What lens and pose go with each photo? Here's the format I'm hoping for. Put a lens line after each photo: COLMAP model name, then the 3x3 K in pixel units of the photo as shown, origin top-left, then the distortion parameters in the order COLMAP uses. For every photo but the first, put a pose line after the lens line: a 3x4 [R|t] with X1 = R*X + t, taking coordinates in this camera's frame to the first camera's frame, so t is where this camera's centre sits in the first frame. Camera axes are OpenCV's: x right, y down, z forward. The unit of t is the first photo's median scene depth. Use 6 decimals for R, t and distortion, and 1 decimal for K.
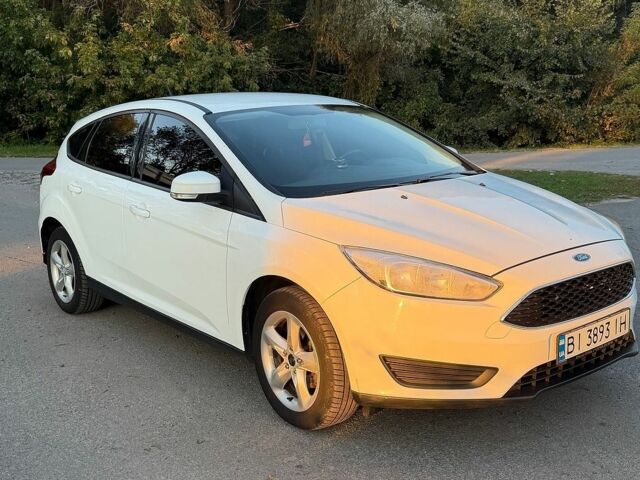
lens RADIAL K [[760.7, 0, 320.0], [0, 760.7, 240.0], [0, 0, 1]] dist [0.243459, -0.584735]
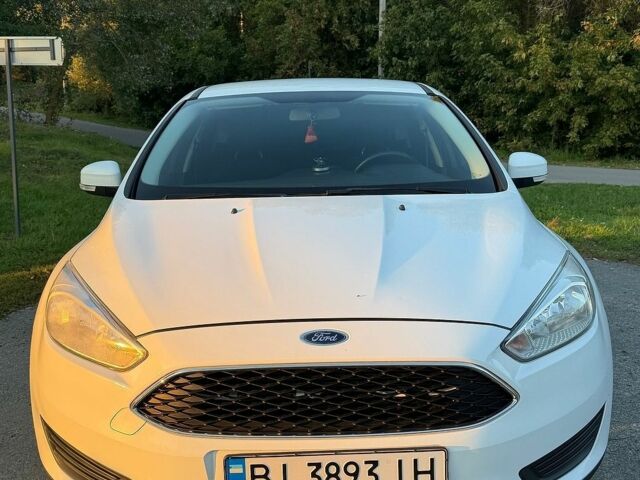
lens RADIAL K [[760.7, 0, 320.0], [0, 760.7, 240.0], [0, 0, 1]] dist [0.243459, -0.584735]
pose [[0.786064, 0.120166, -0.606353, 0.098482], [-0.125886, 0.991486, 0.033295, -0.010153], [0.605191, 0.050159, 0.794499, 0.077208]]
